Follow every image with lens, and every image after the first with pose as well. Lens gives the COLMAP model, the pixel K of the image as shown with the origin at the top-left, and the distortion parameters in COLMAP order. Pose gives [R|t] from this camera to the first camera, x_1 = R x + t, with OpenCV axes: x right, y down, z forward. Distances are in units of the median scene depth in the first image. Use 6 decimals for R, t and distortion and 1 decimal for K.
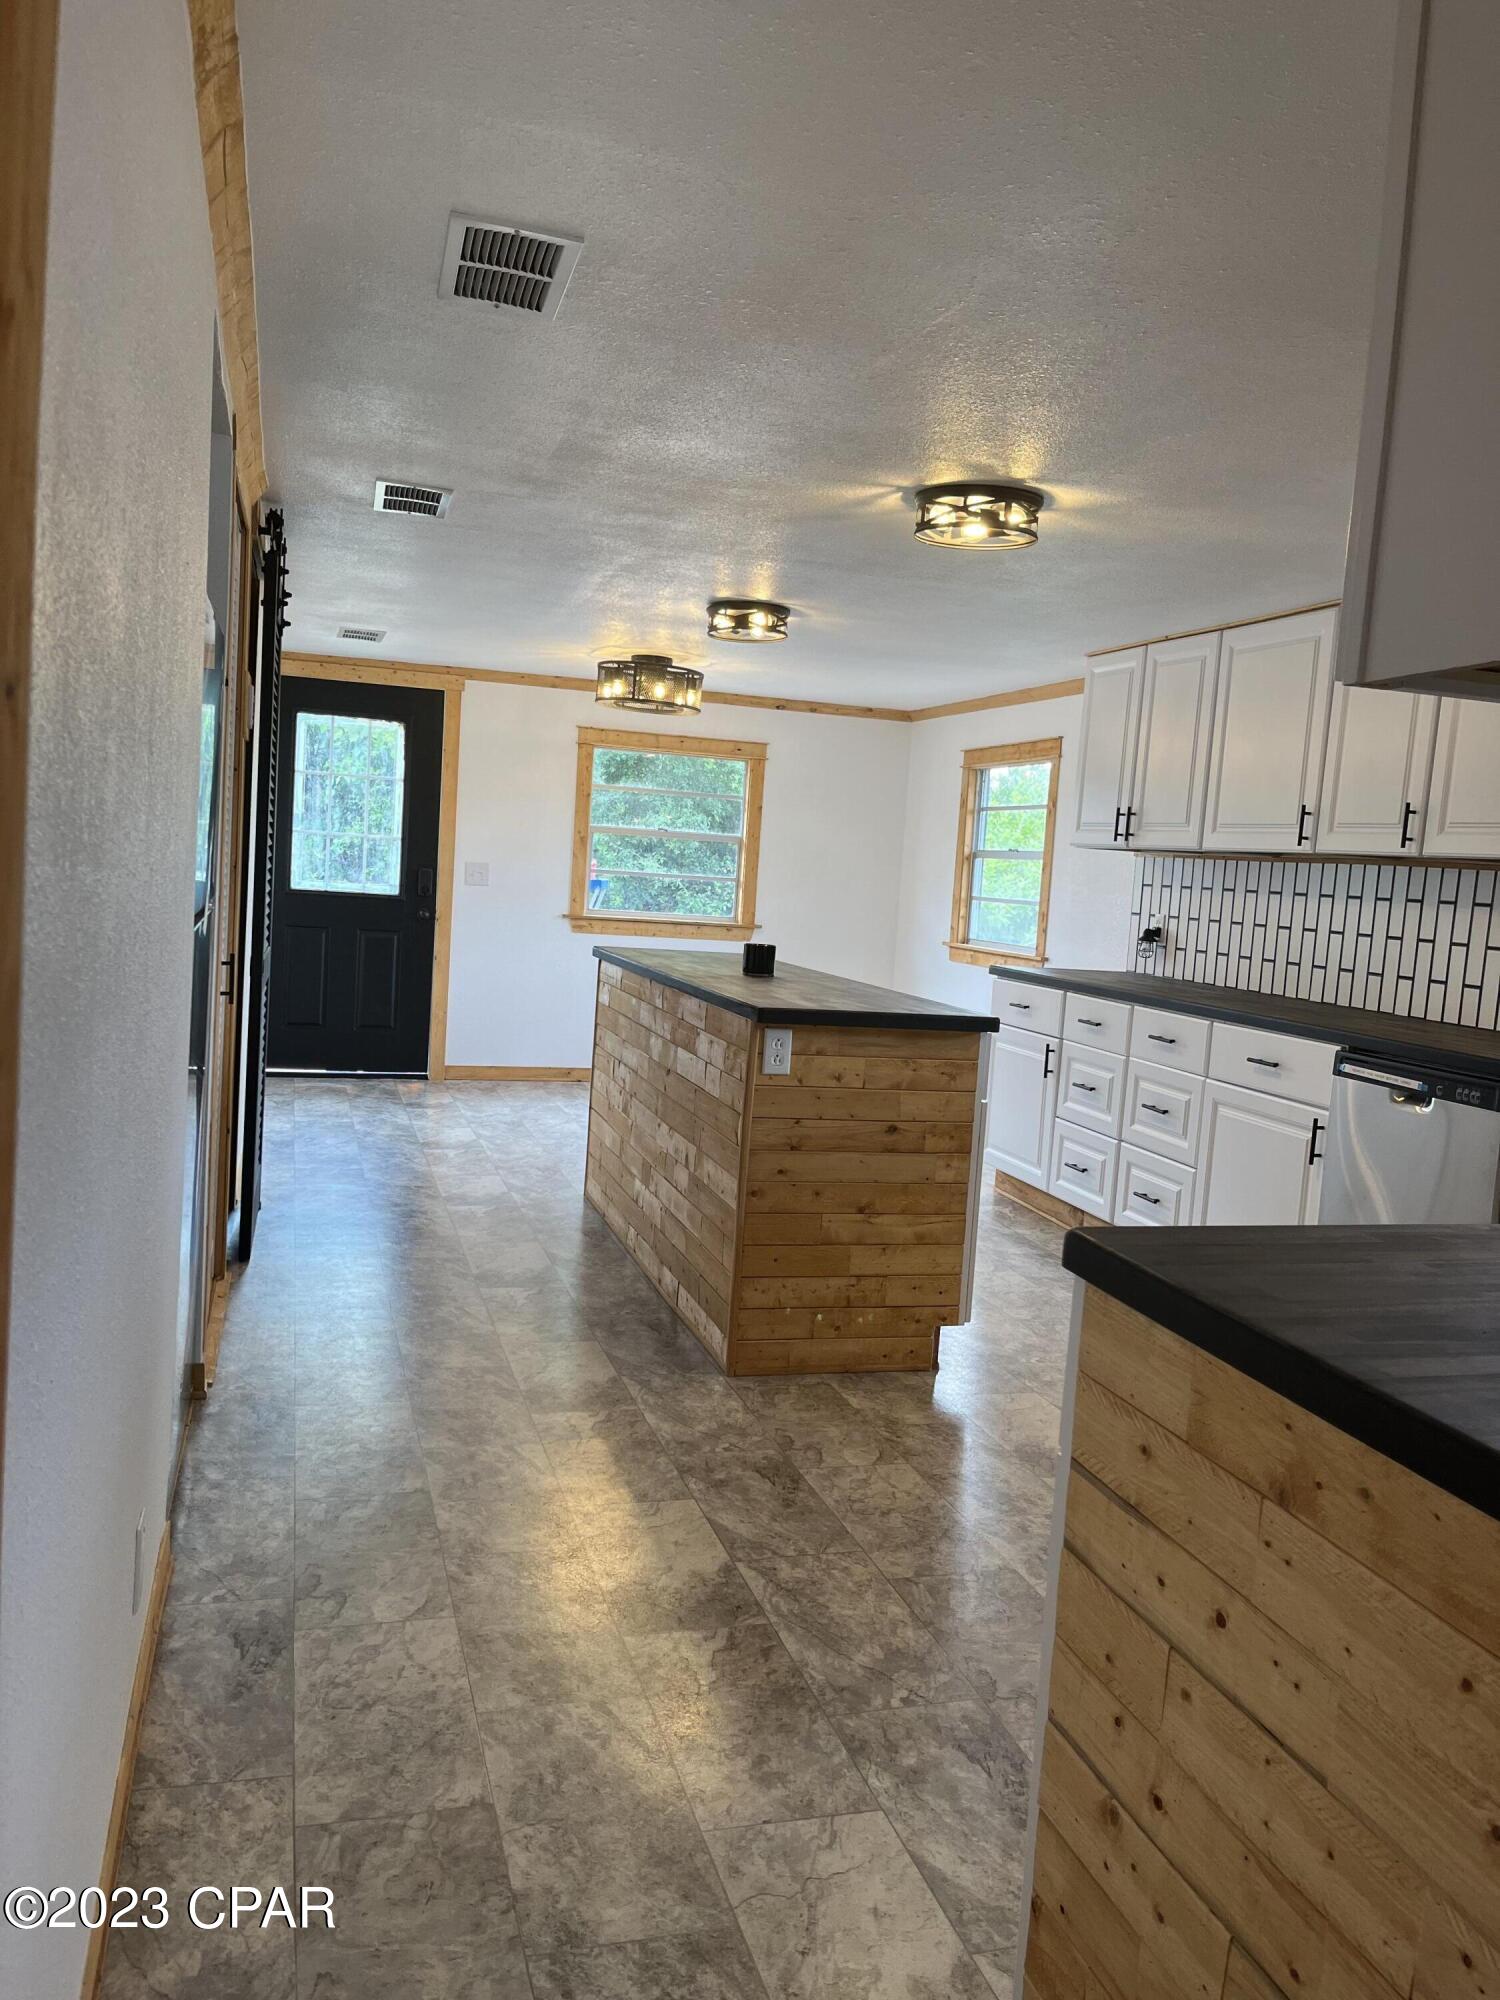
lens RADIAL K [[1512.4, 0, 761.7], [0, 1512.4, 1015.5], [0, 0, 1]] dist [0.082461, -0.129221]
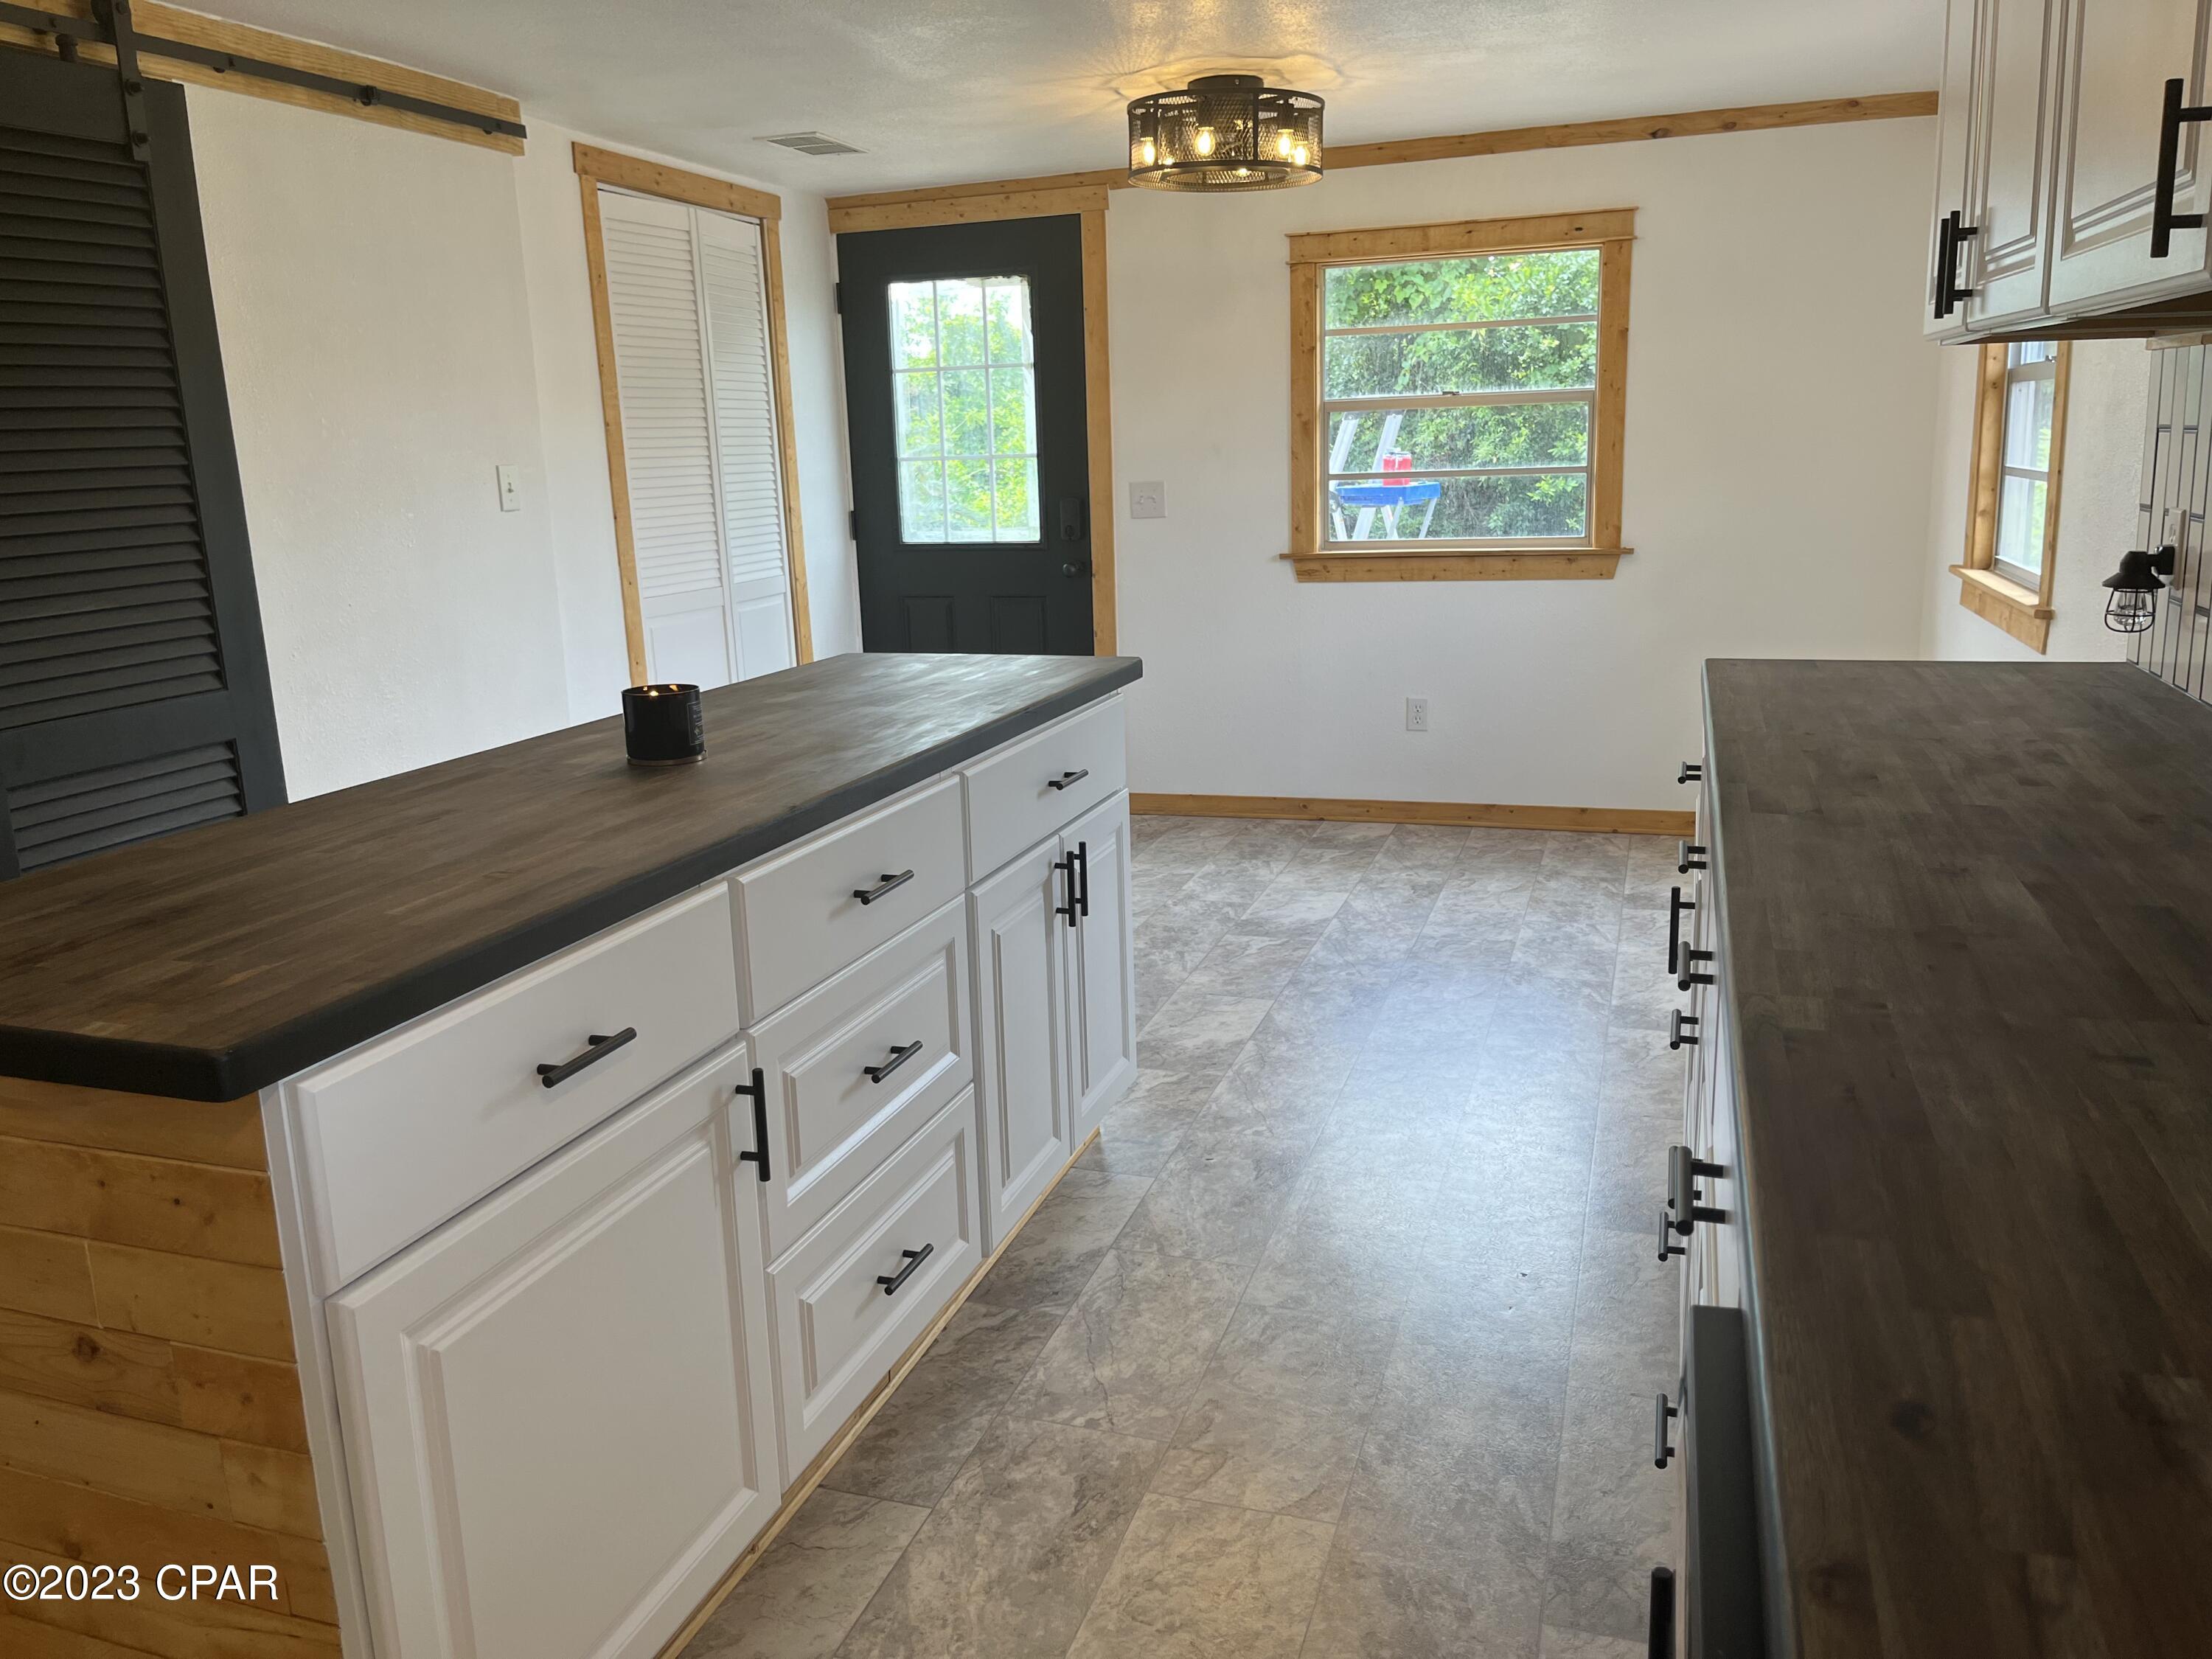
lens RADIAL K [[1752.5, 0, 1103.8], [0, 1752.5, 849.8], [0, 0, 1]] dist [-0.120262, 0.257736]
pose [[0.816762, 0.035453, -0.575885, 0.225000], [0.036093, 0.993016, 0.112322, -0.031190], [0.575845, -0.112526, 0.809778, 0.394321]]
